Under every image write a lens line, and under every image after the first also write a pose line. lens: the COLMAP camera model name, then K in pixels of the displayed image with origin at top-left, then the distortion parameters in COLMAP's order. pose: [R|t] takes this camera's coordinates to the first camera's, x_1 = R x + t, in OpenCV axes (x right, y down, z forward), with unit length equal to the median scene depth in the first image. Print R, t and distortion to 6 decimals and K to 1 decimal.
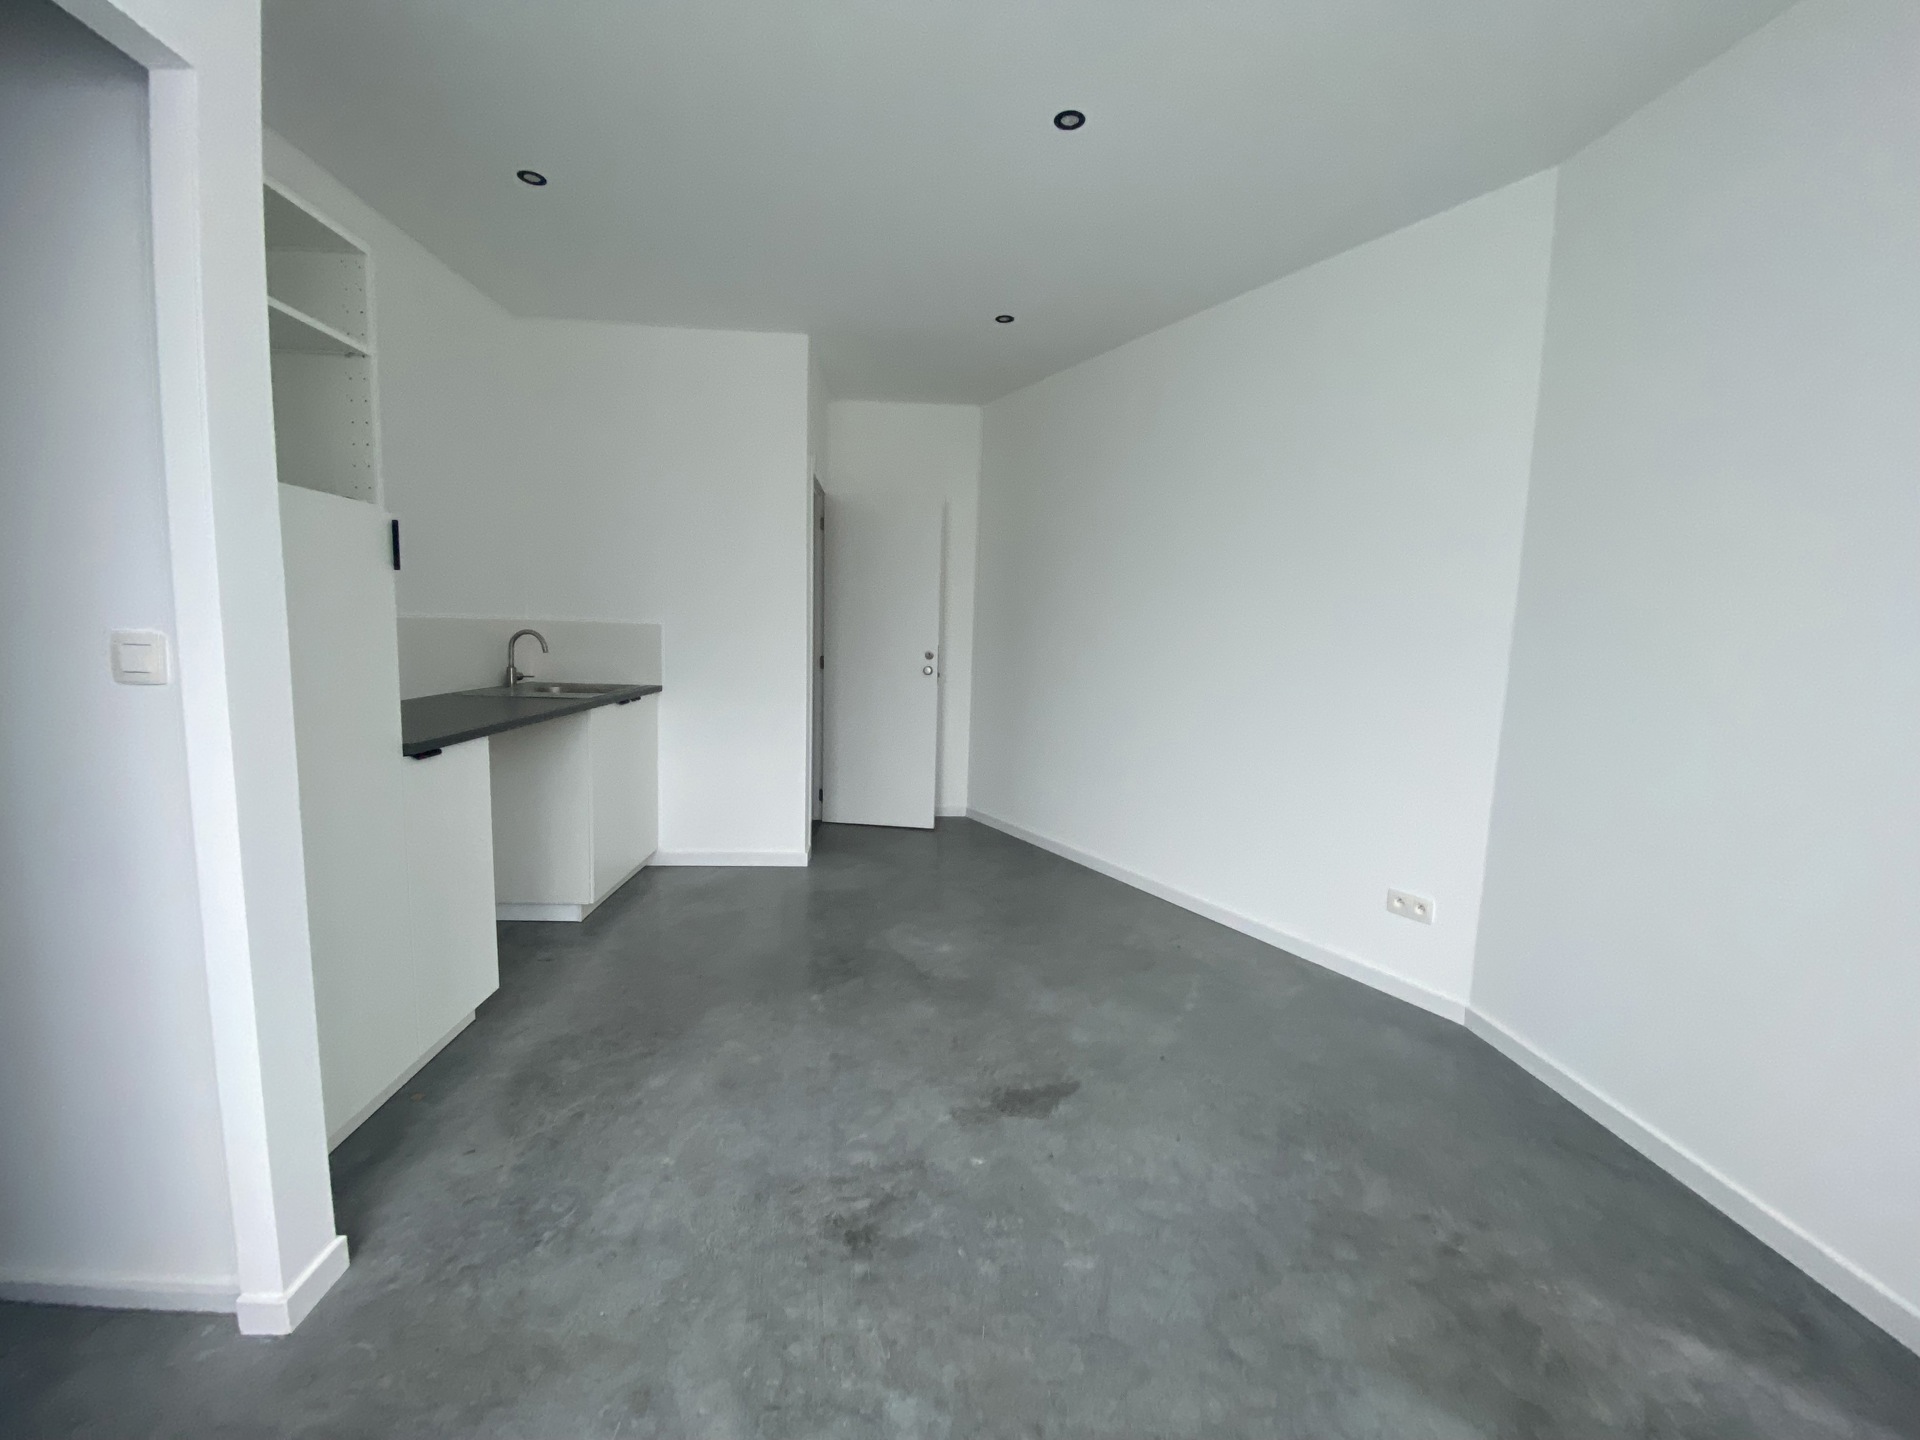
lens RADIAL K [[769.2, 0, 960.0], [0, 769.2, 720.0], [0, 0, 1]] dist [0.002706, -0.013442]
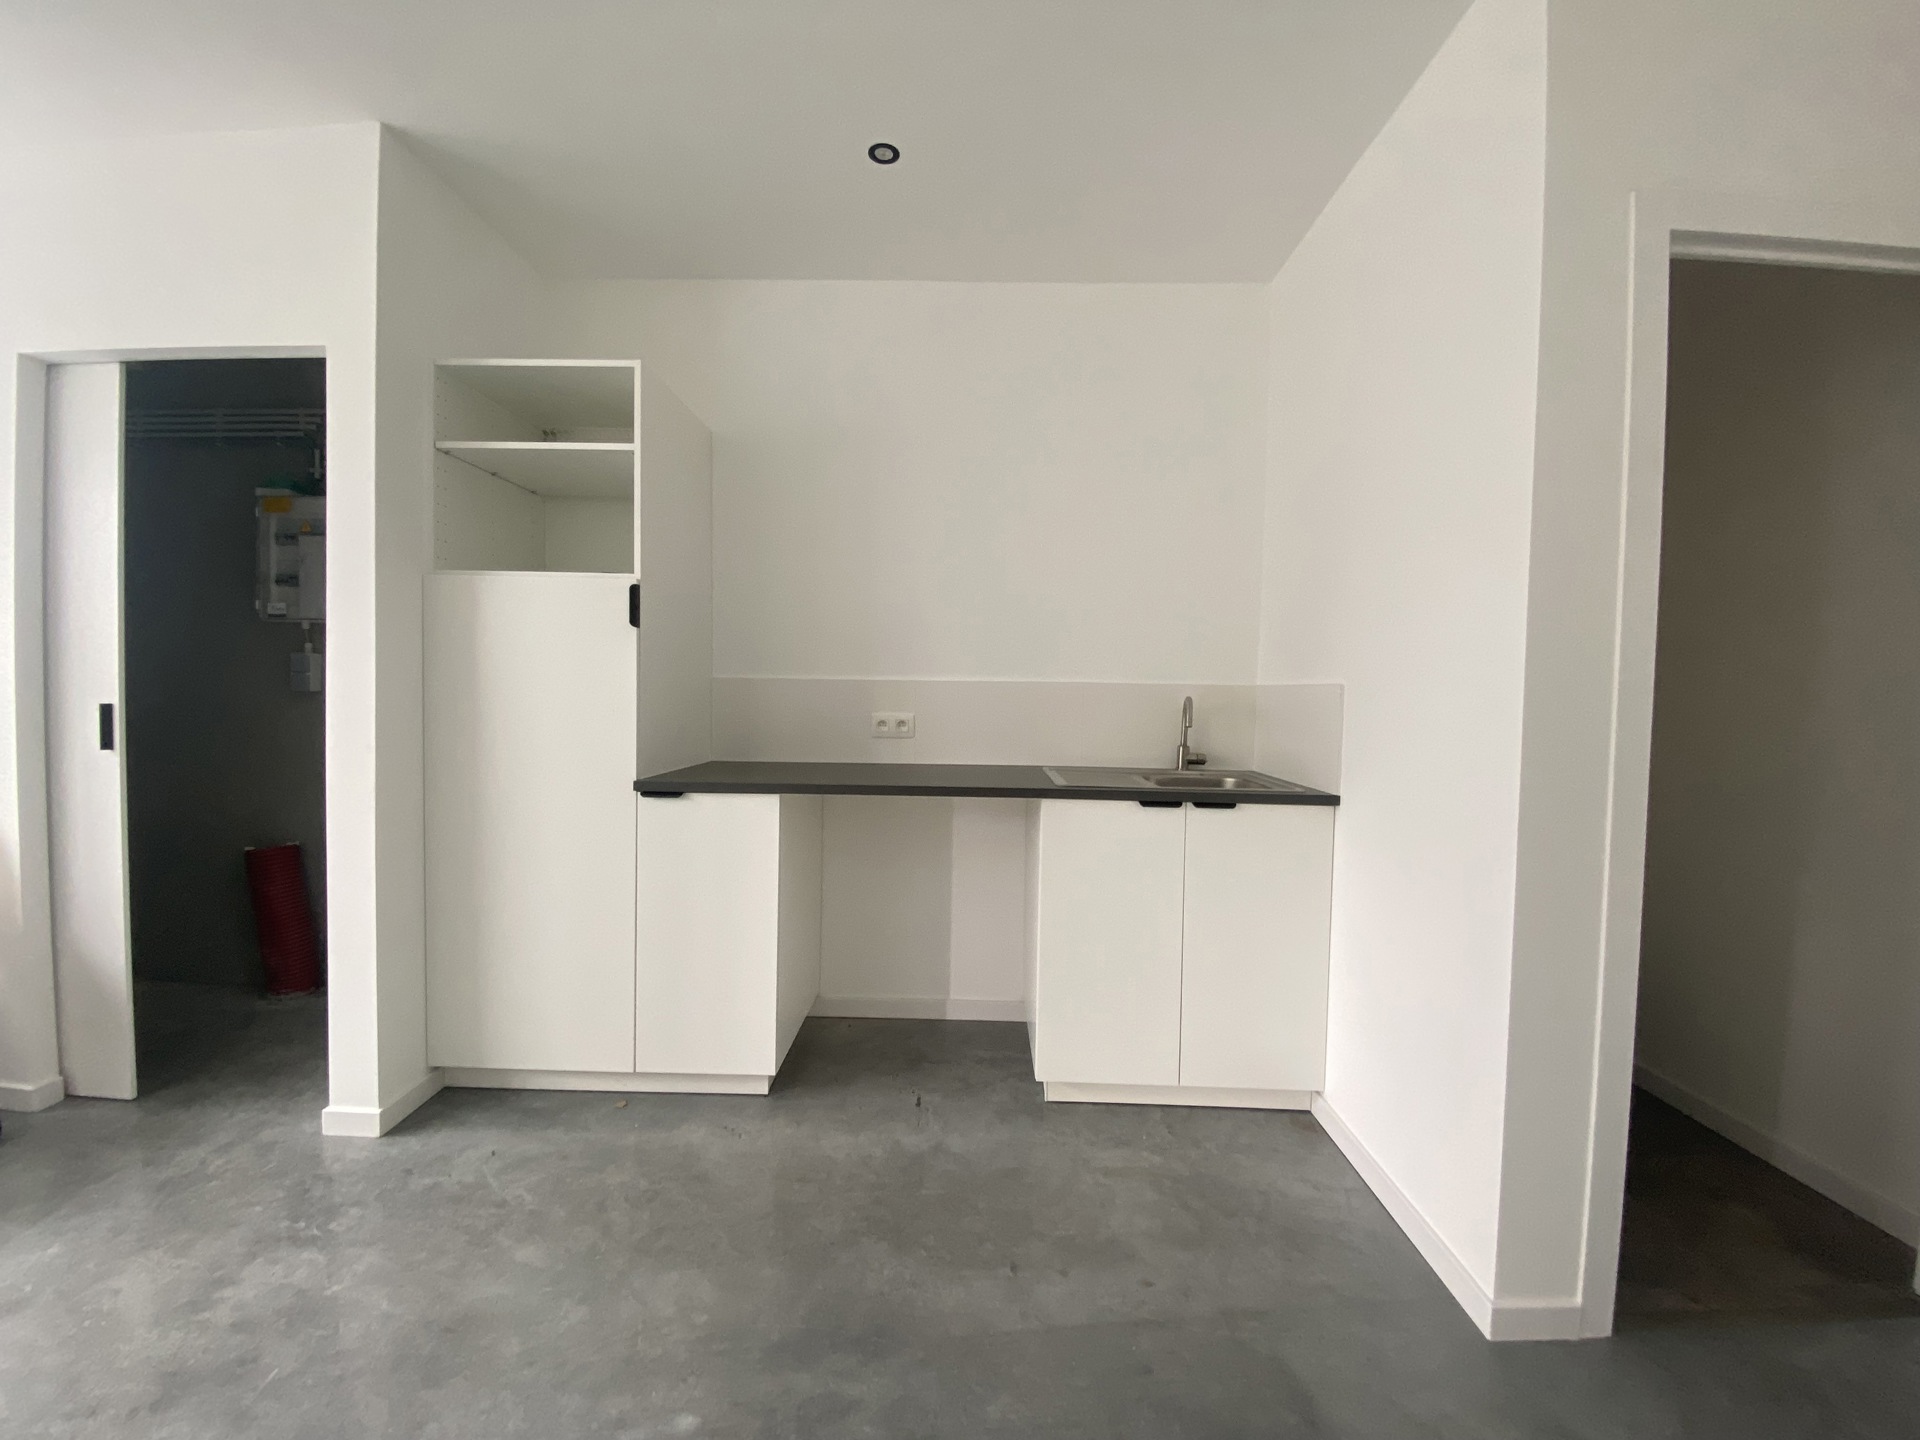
lens RADIAL K [[769.2, 0, 960.0], [0, 769.2, 720.0], [0, 0, 1]] dist [0.002706, -0.013442]
pose [[-0.072744, -0.014986, -0.997238, 0.366037], [-0.140206, 0.990111, -0.004651, -0.116162], [0.987447, 0.139480, -0.074125, 1.534423]]
